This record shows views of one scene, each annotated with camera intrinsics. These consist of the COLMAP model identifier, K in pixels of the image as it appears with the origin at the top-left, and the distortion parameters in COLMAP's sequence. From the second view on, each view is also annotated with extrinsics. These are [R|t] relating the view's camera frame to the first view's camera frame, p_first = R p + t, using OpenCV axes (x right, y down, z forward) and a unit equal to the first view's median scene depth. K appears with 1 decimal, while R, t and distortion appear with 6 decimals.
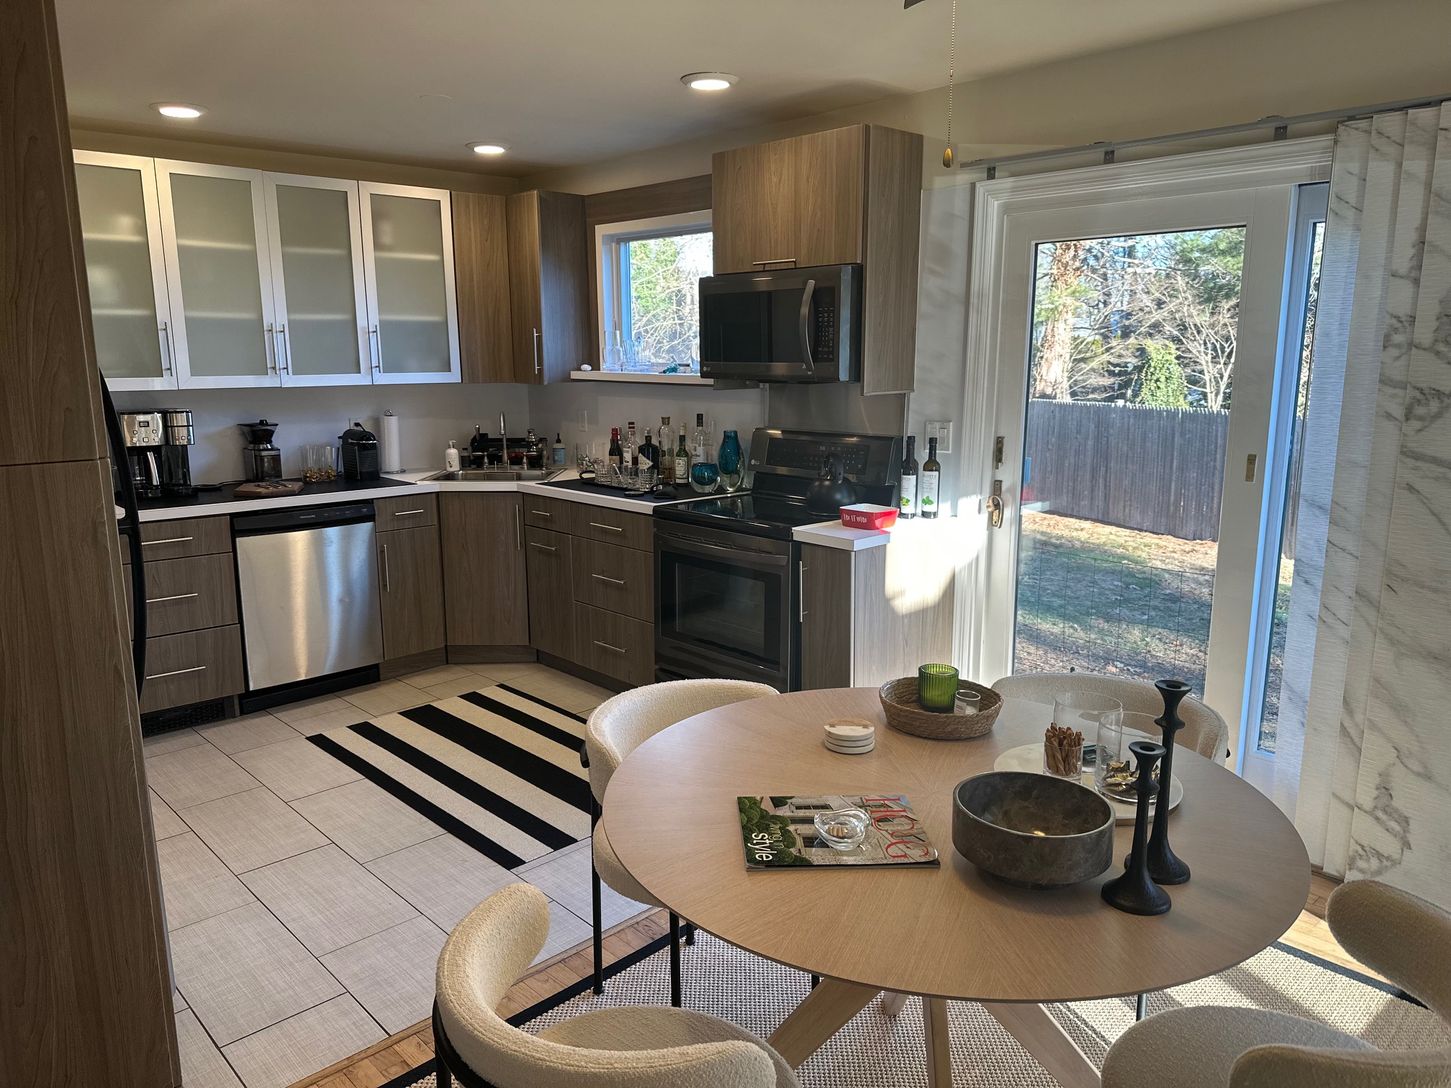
lens RADIAL K [[1024.5, 0, 726.2], [0, 1024.5, 541.7], [0, 0, 1]] dist [-0.000005, -0.006451]
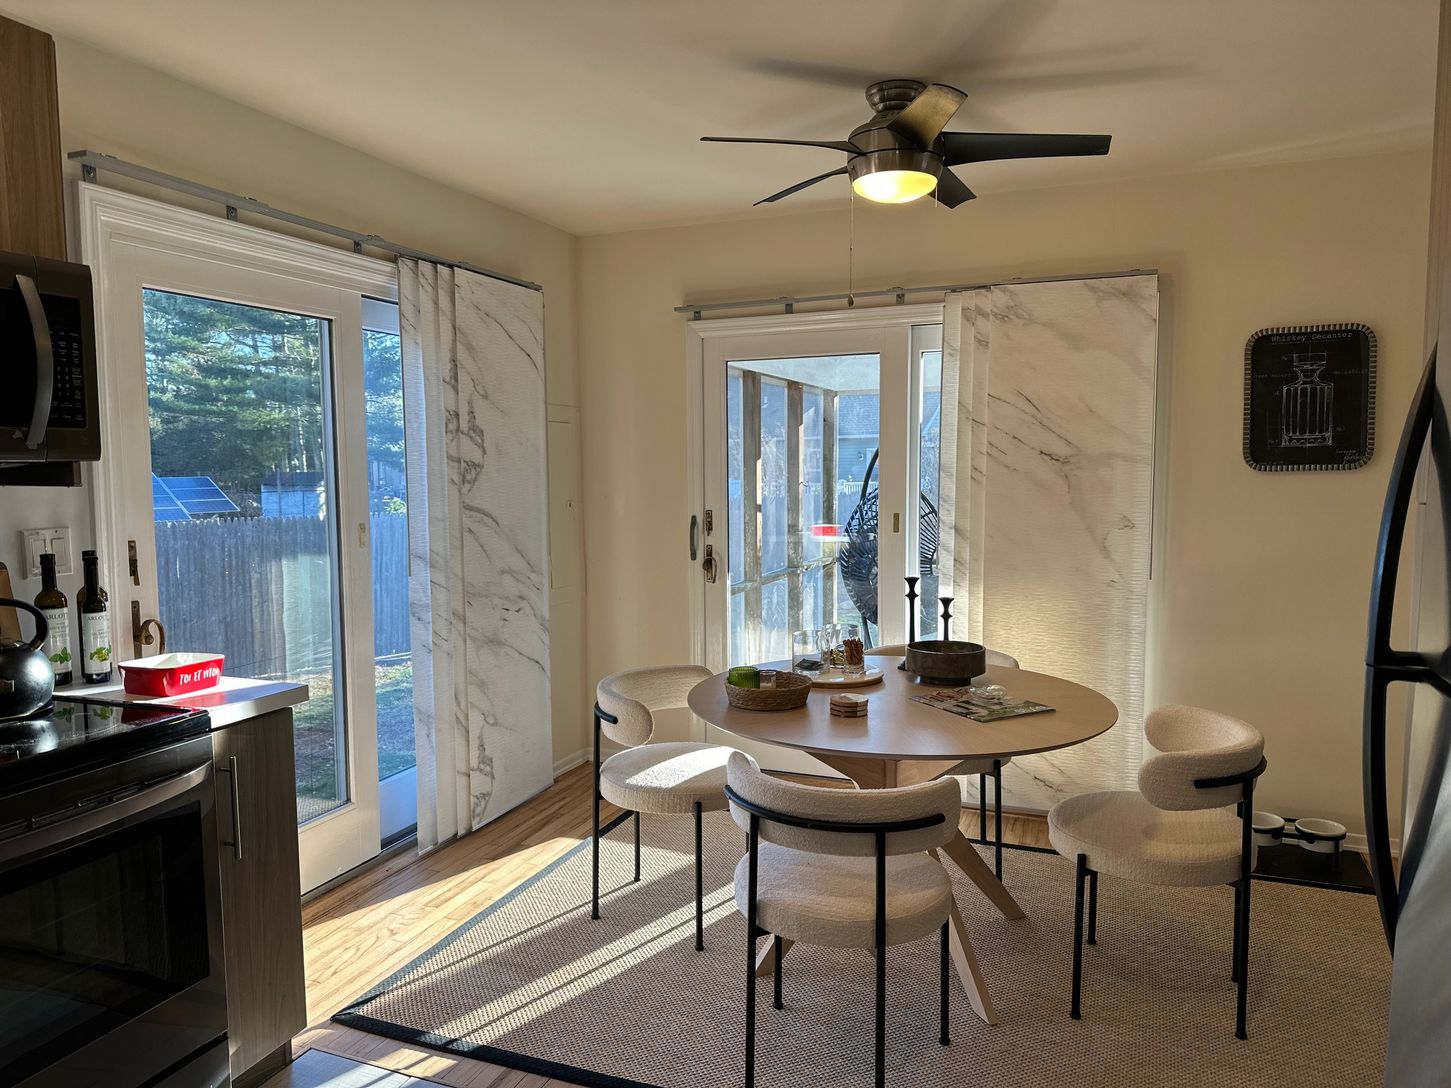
lens RADIAL K [[1024.5, 0, 725.7], [0, 1024.5, 549.3], [0, 0, 1]] dist [-0.000005, -0.006451]
pose [[-0.434031, -0.068503, 0.898290, -0.753780], [0.170006, 0.972962, 0.156340, -0.185858], [-0.884712, 0.220571, -0.410650, 1.248487]]
